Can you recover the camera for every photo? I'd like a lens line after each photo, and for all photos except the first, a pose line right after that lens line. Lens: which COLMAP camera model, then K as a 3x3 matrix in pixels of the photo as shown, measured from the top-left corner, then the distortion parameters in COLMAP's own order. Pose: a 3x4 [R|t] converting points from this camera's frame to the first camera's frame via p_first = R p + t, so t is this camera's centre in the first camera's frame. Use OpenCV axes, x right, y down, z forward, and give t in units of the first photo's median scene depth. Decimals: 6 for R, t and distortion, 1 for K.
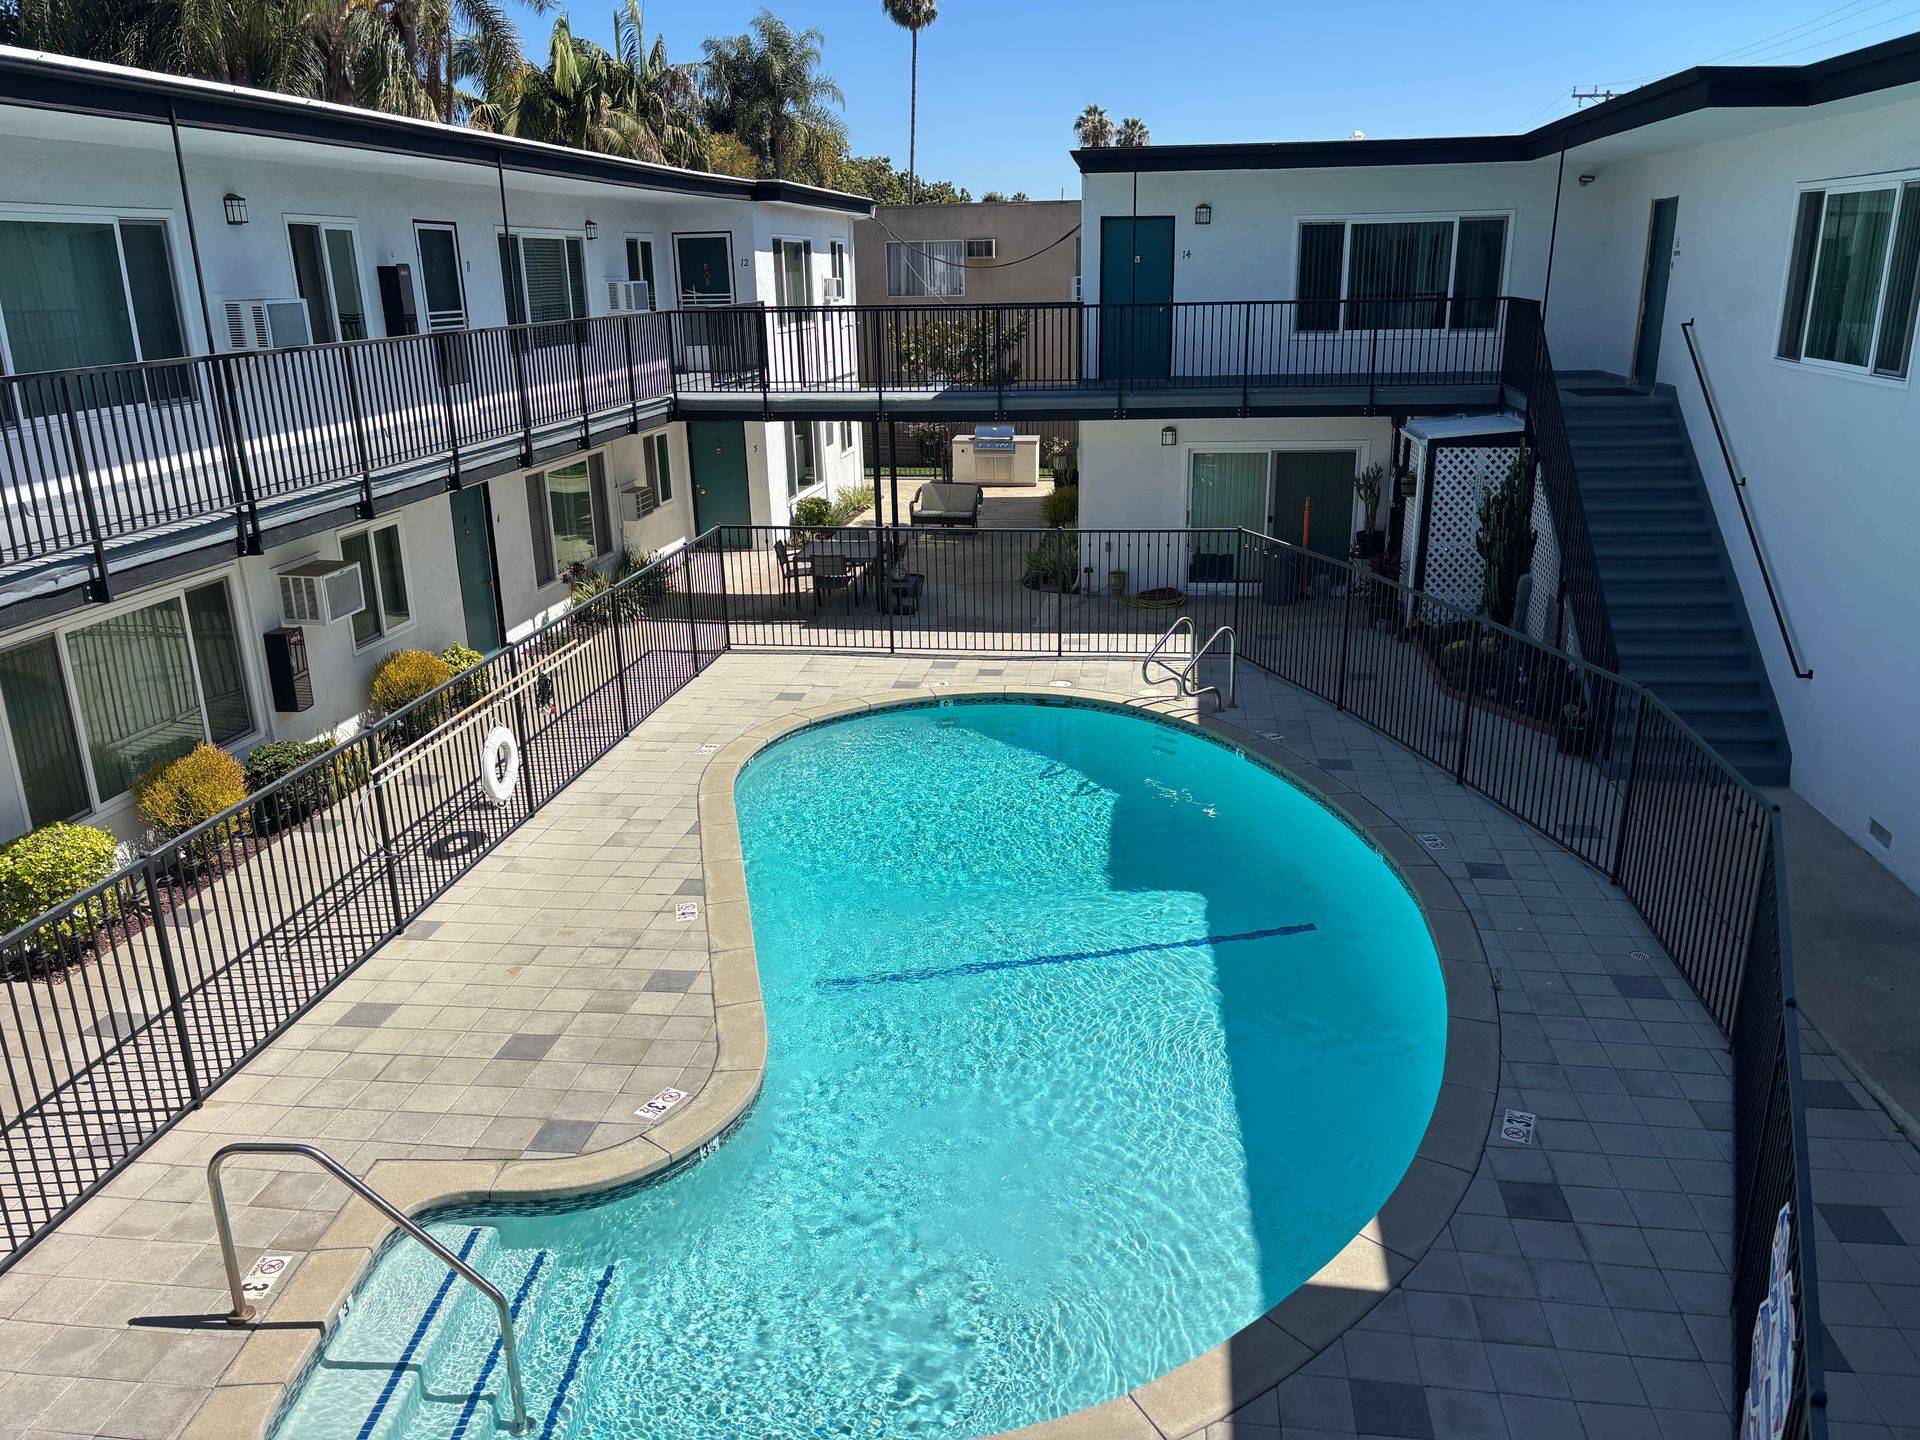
lens RADIAL K [[1427.4, 0, 946.7], [0, 1427.4, 722.8], [0, 0, 1]] dist [0.043563, 0.001074]
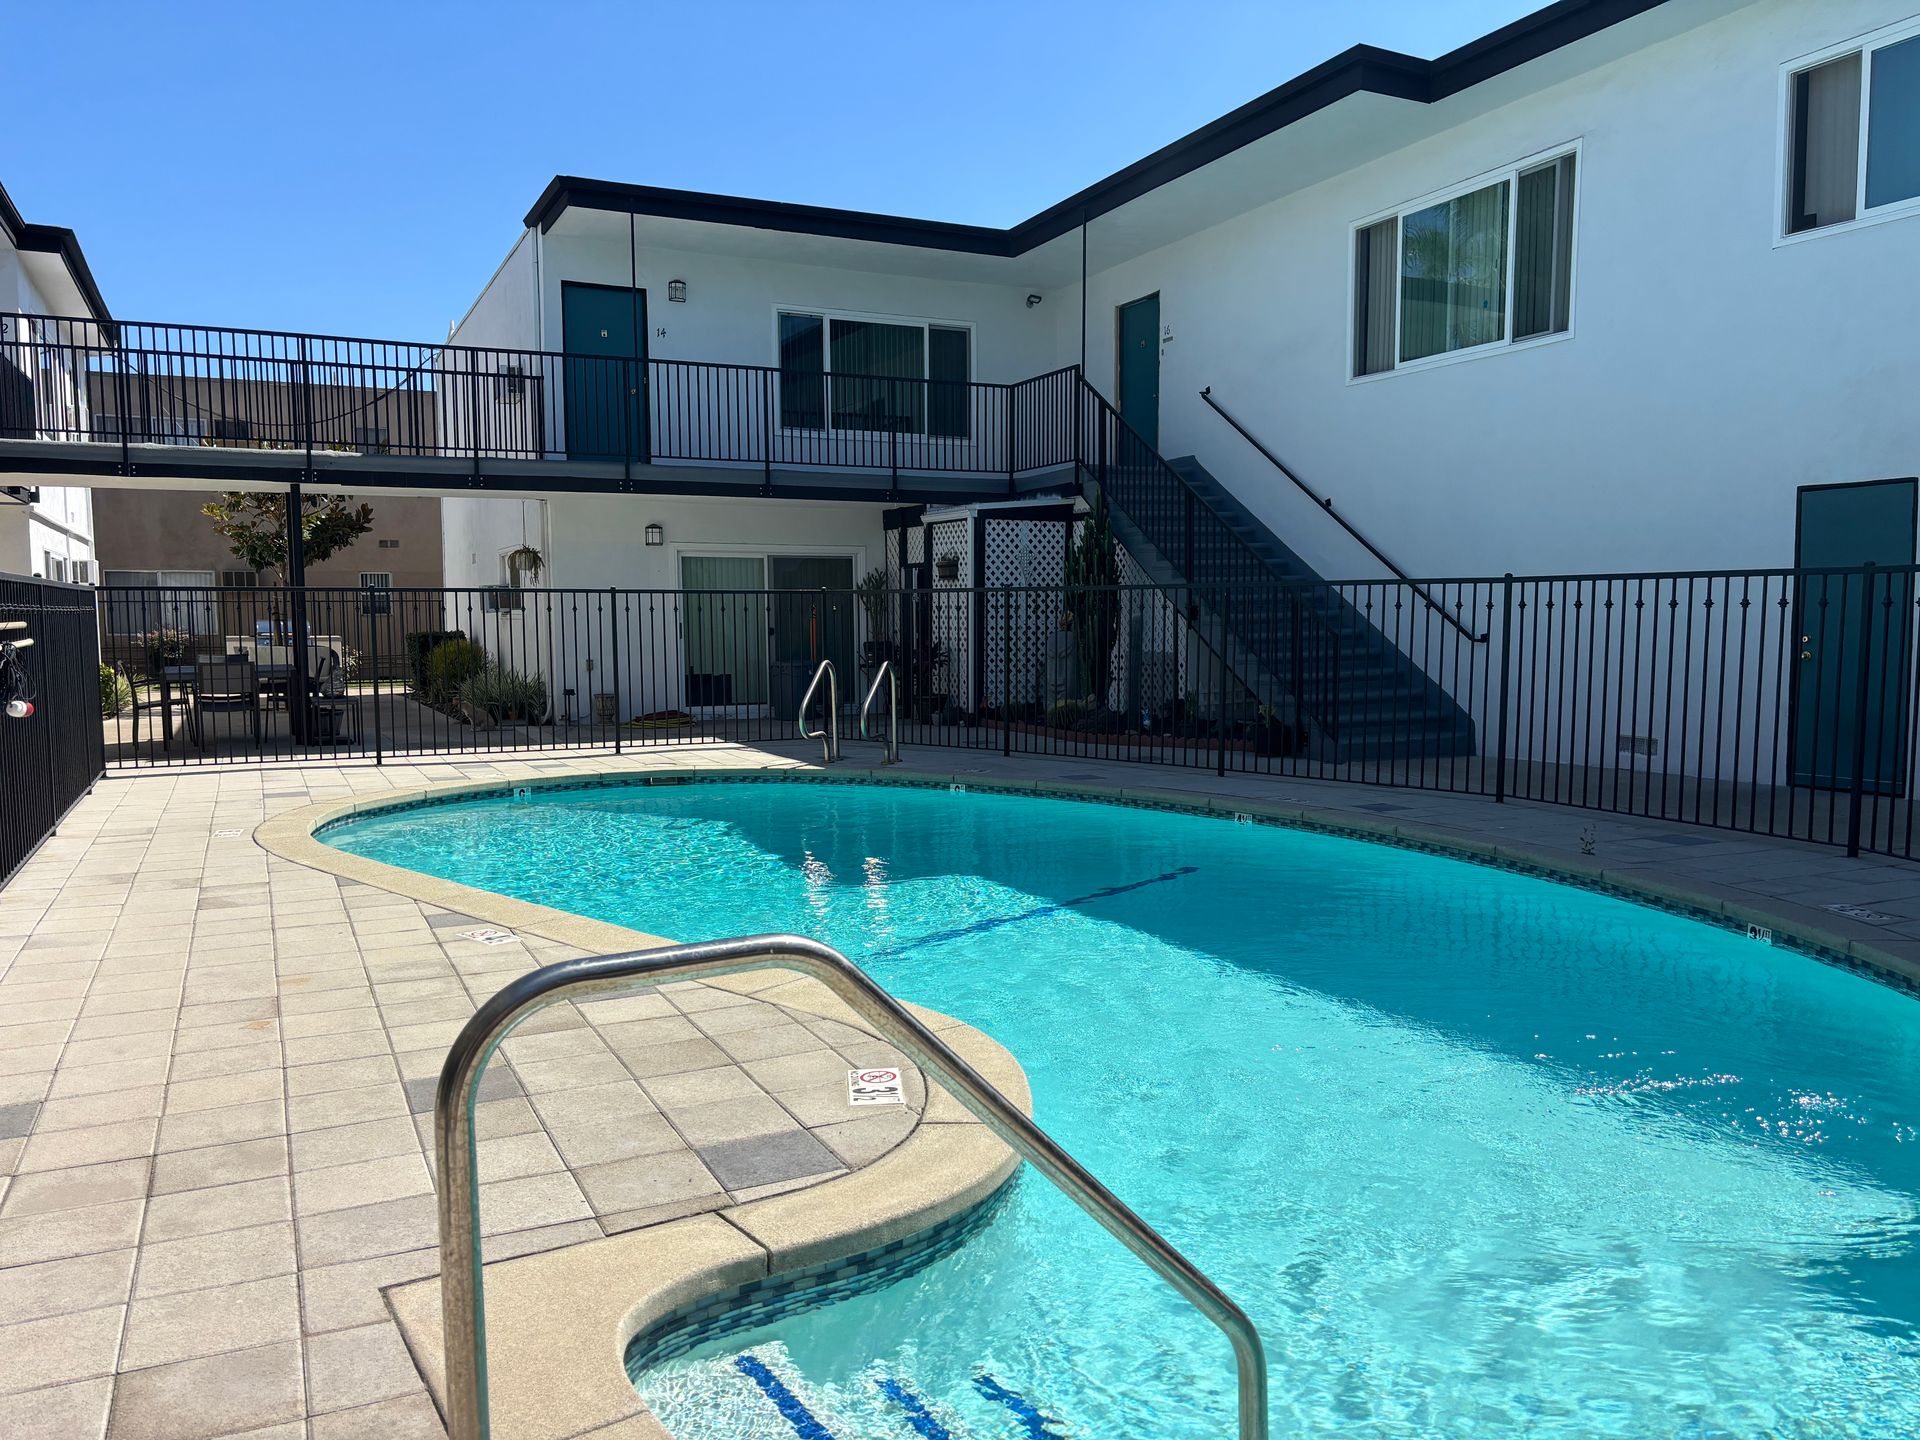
lens RADIAL K [[1461.8, 0, 938.2], [0, 1461.8, 744.8], [0, 0, 1]] dist [0.000874, 0.001883]
pose [[0.826341, -0.027704, 0.562488, -0.228330], [0.155815, 0.971047, -0.181078, 0.121491], [-0.541186, 0.237277, 0.806733, 0.275870]]
